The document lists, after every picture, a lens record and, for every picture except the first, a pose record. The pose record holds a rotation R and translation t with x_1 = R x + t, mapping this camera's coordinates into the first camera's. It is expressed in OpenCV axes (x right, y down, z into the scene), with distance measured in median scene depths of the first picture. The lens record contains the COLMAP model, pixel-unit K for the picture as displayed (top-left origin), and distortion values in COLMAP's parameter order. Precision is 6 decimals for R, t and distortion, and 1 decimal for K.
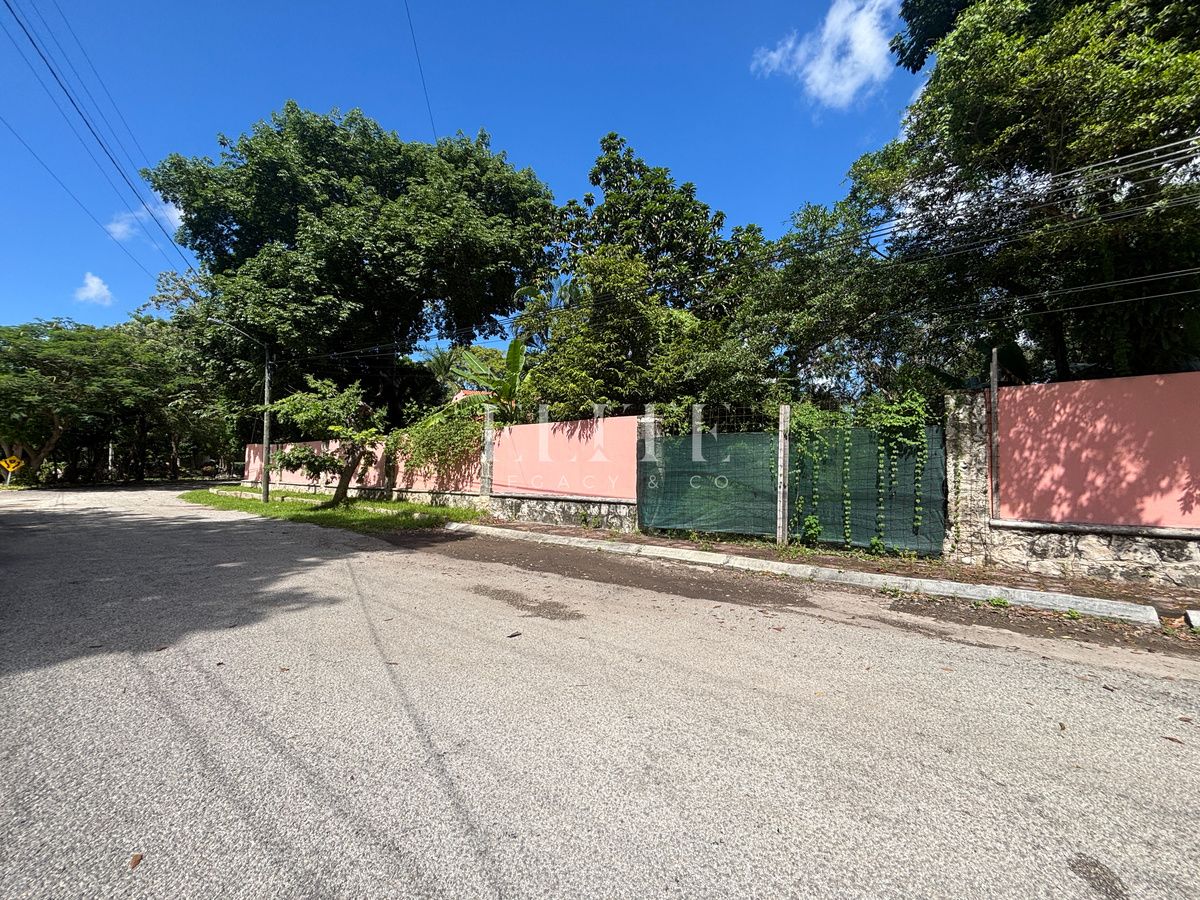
lens RADIAL K [[488.5, 0, 597.6], [0, 488.5, 446.1], [0, 0, 1]] dist [0.005325, 0.000211]
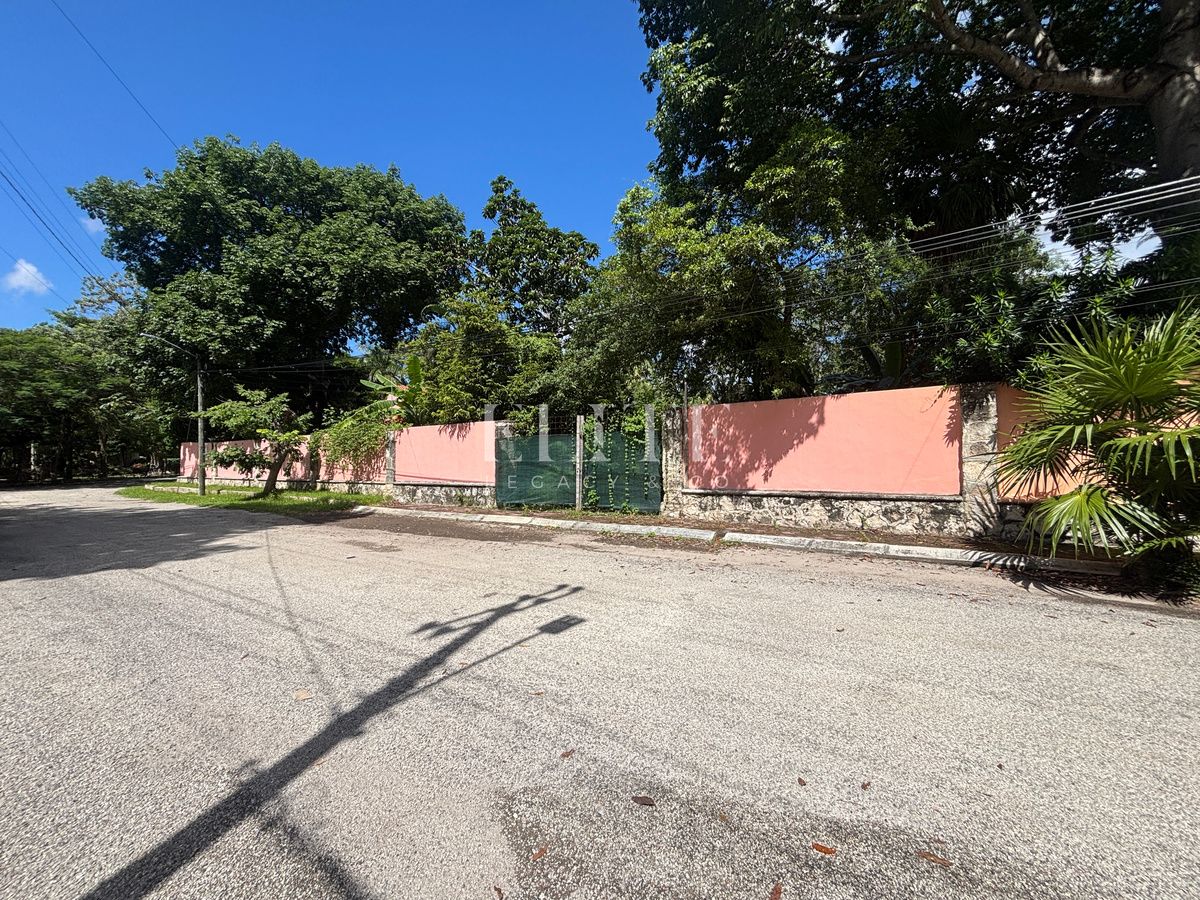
lens RADIAL K [[488.5, 0, 598.2], [0, 488.5, 446.5], [0, 0, 1]] dist [0.005325, 0.000211]
pose [[0.996140, -0.019809, 0.085518, 0.249194], [0.017463, 0.999453, 0.028092, -0.025290], [-0.086028, -0.026490, 0.995941, -0.367720]]
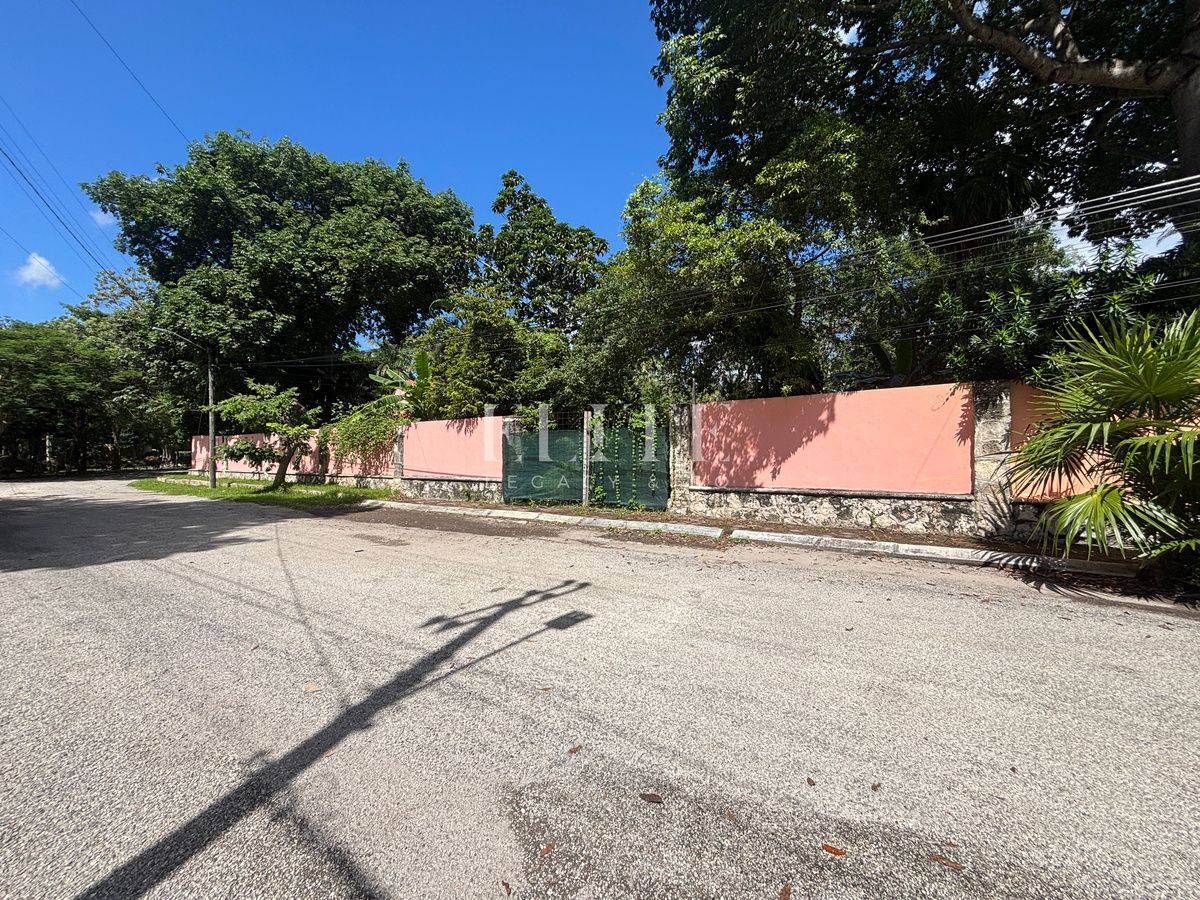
lens RADIAL K [[488.5, 0, 598.4], [0, 488.5, 446.7], [0, 0, 1]] dist [0.005325, 0.000211]
pose [[0.997299, -0.013273, 0.072237, 0.247824], [0.010658, 0.999278, 0.036475, -0.025206], [-0.072669, -0.035606, 0.996720, -0.365990]]
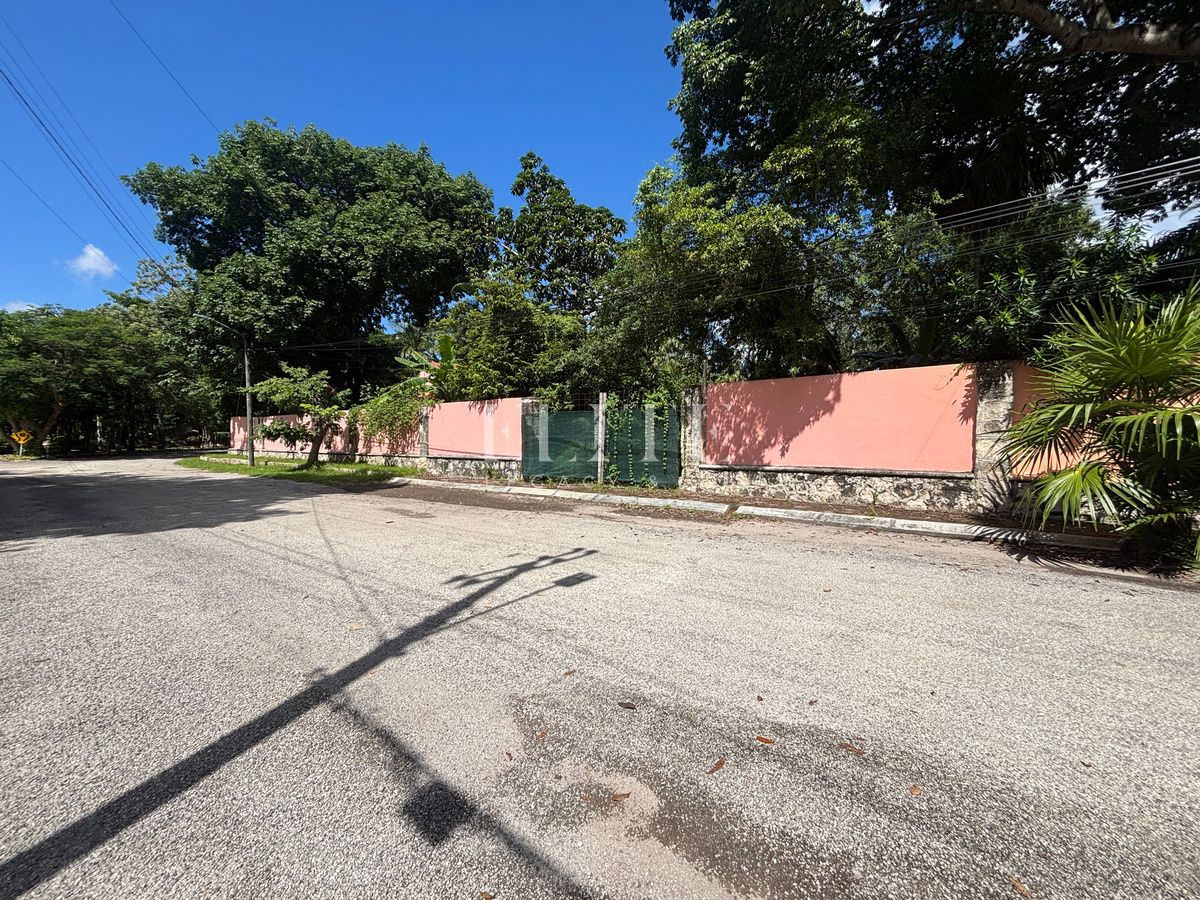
lens RADIAL K [[488.5, 0, 598.1], [0, 488.5, 446.4], [0, 0, 1]] dist [0.005325, 0.000211]
pose [[0.999539, -0.014607, 0.026629, 0.262520], [0.012594, 0.997161, 0.074237, -0.024558], [-0.027638, -0.073868, 0.996885, -0.411820]]
